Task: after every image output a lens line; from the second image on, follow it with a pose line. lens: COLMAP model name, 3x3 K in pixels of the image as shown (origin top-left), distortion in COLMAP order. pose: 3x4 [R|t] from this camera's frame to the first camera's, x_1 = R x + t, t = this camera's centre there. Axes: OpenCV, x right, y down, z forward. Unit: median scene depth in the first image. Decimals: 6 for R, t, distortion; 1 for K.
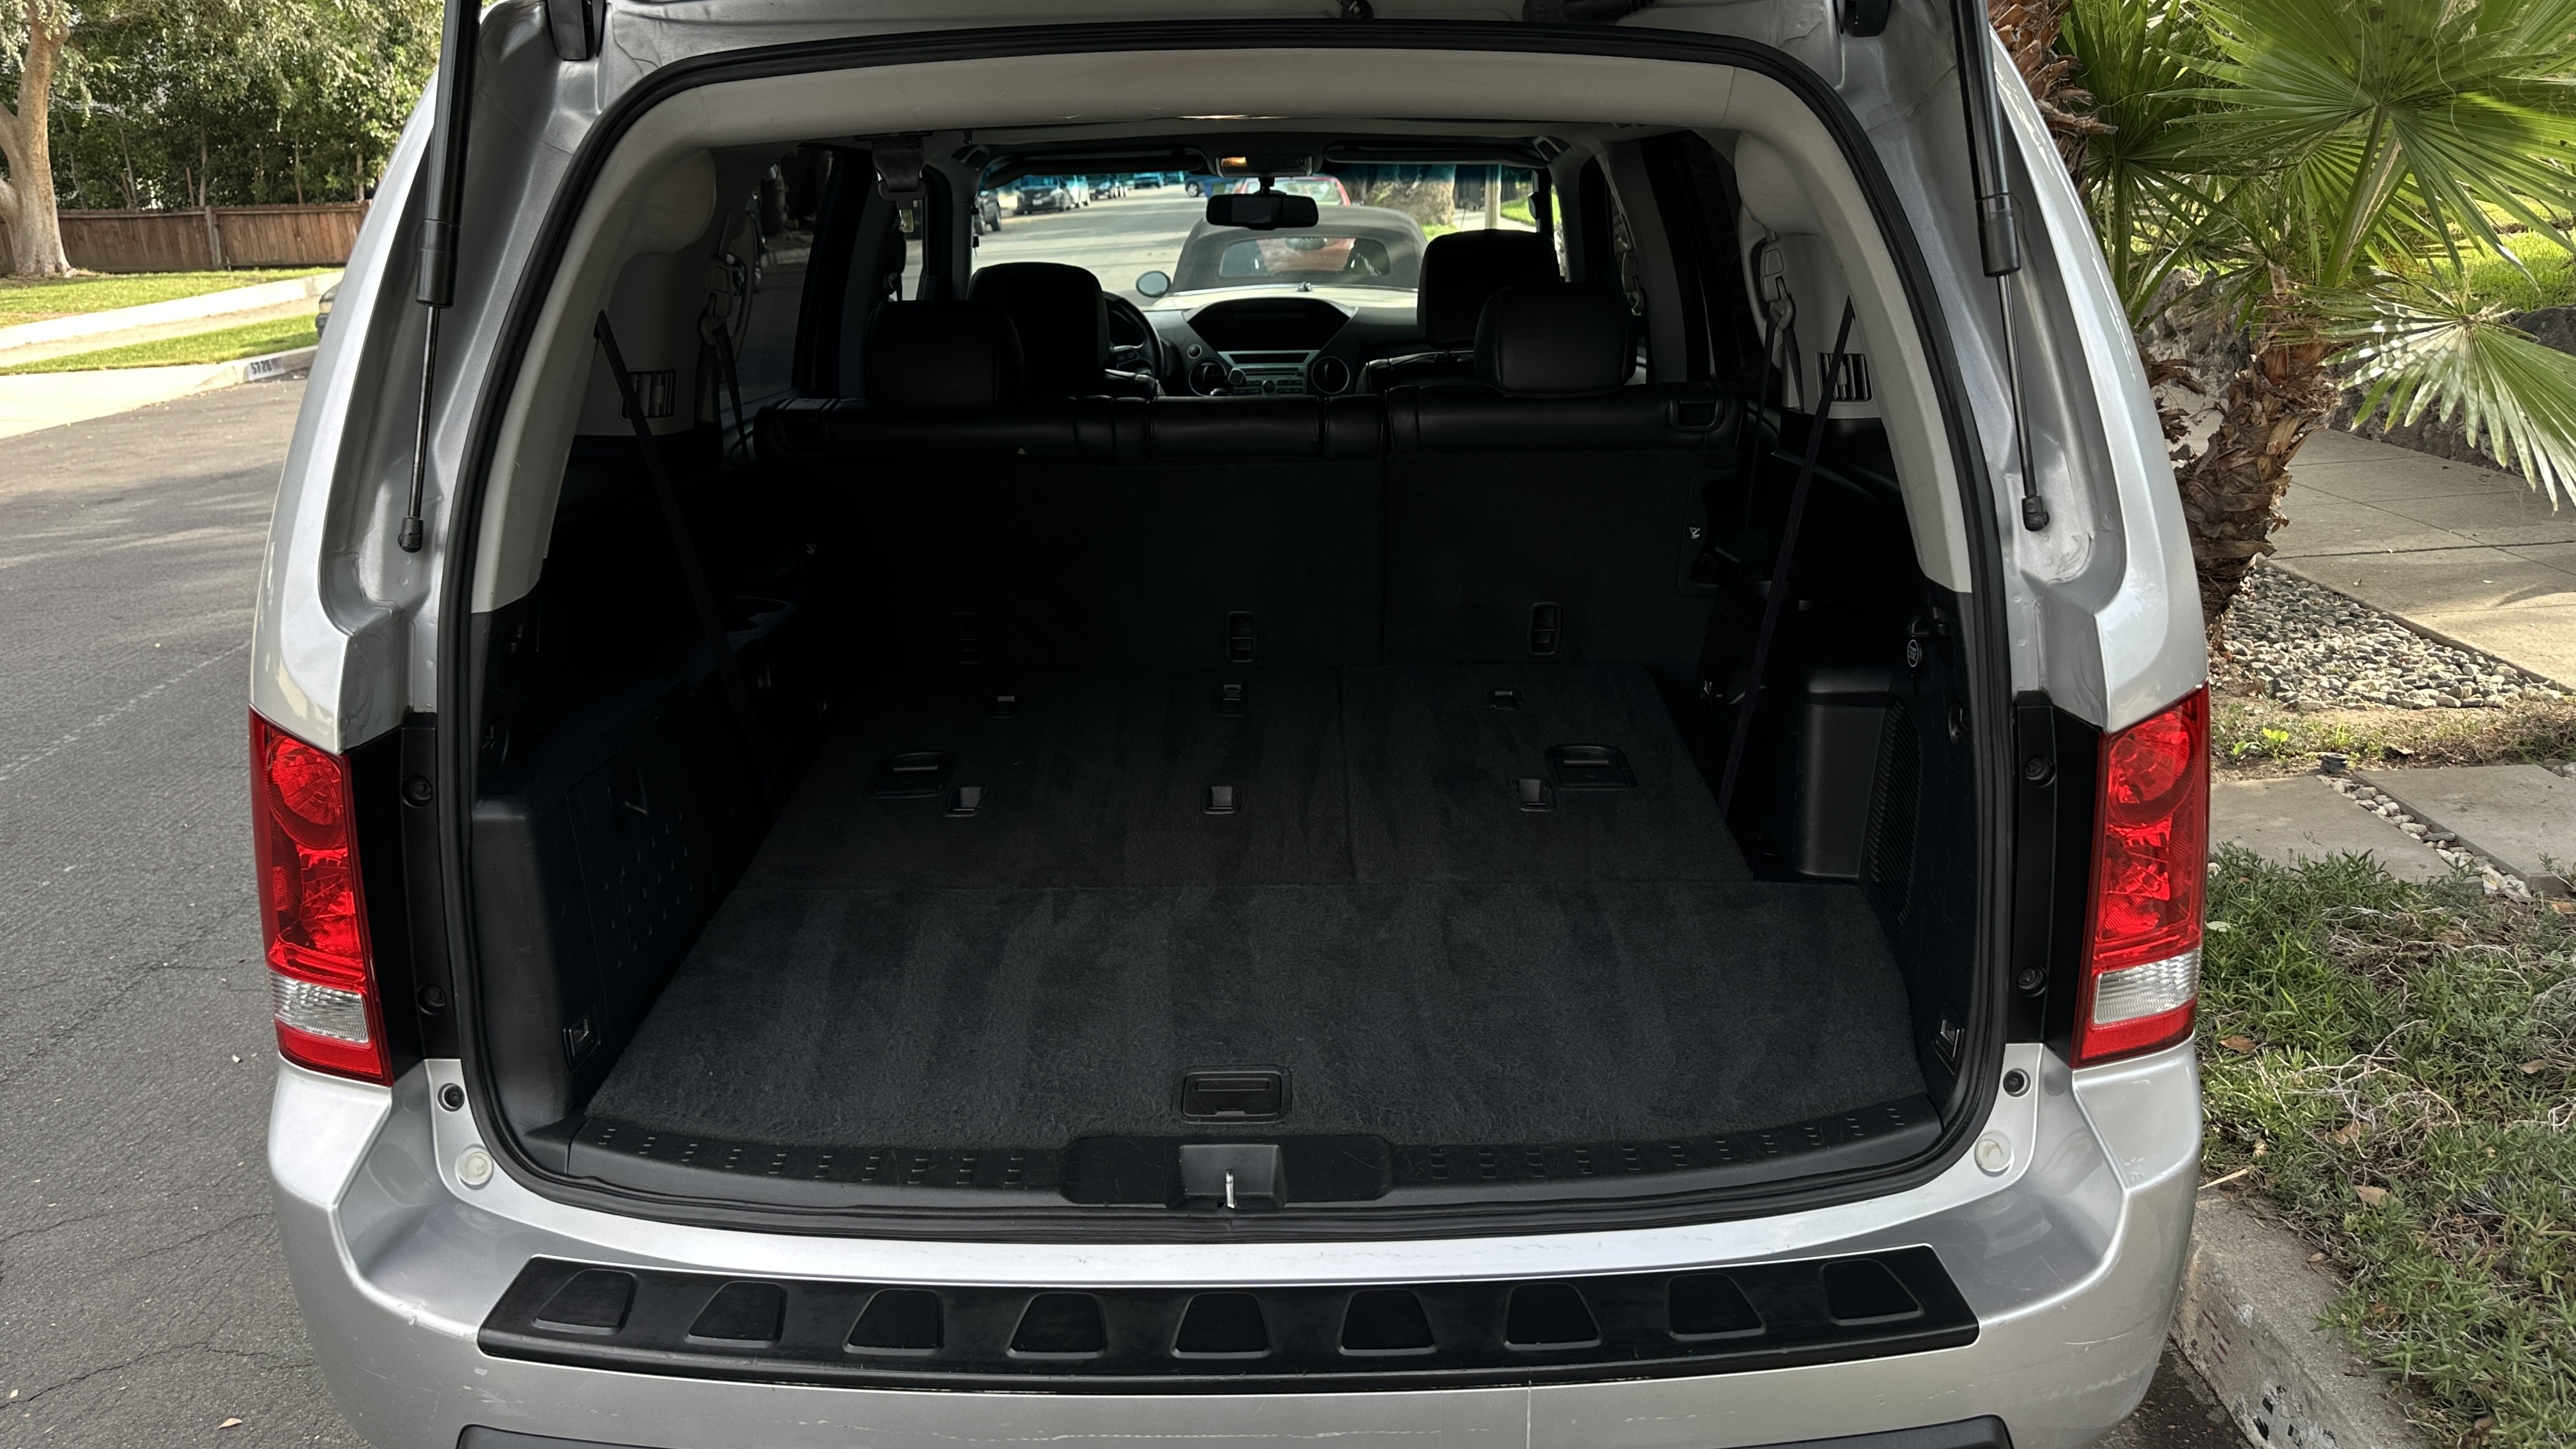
lens RADIAL K [[1781.9, 0, 1278.9], [0, 1781.9, 712.9], [0, 0, 1]] dist [-0.006765, -0.025389]
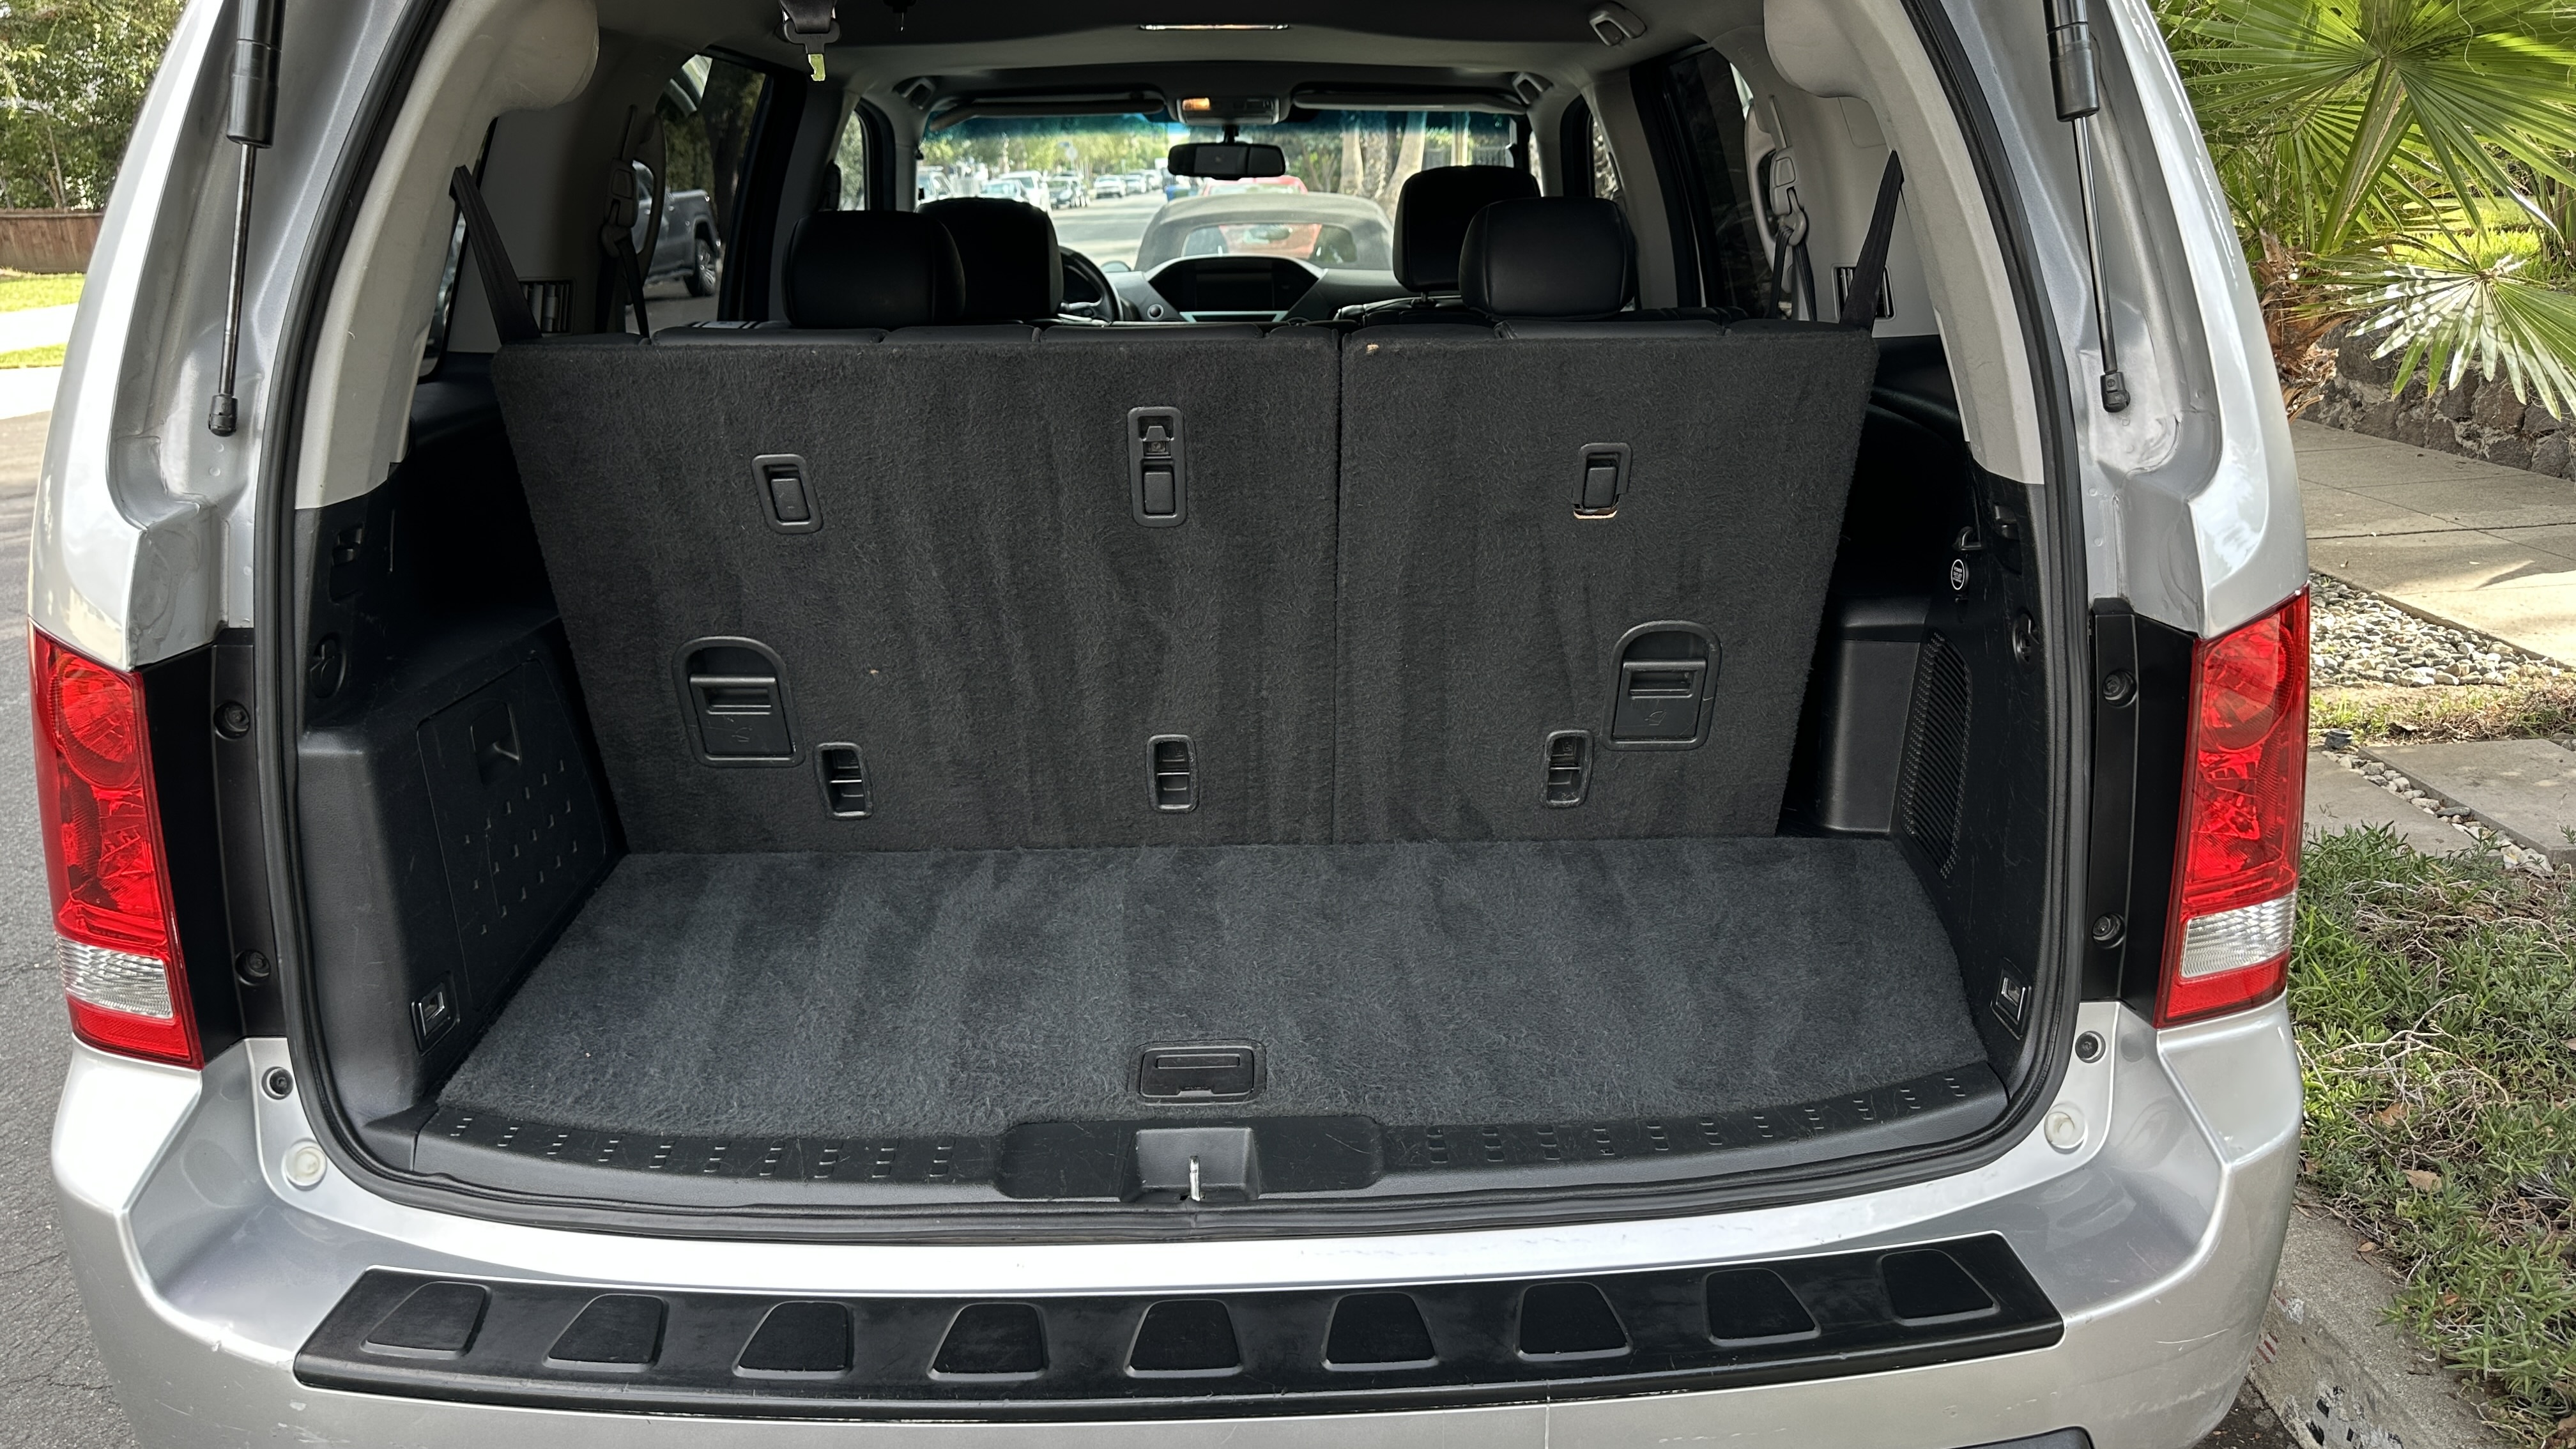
lens RADIAL K [[1781.9, 0, 1314.4], [0, 1781.9, 722.7], [0, 0, 1]] dist [-0.006765, -0.025389]
pose [[0.999189, -0.002812, 0.040175, -0.003387], [0.002930, 0.999992, -0.002873, 0.047717], [-0.040167, 0.002988, 0.999189, 0.132820]]
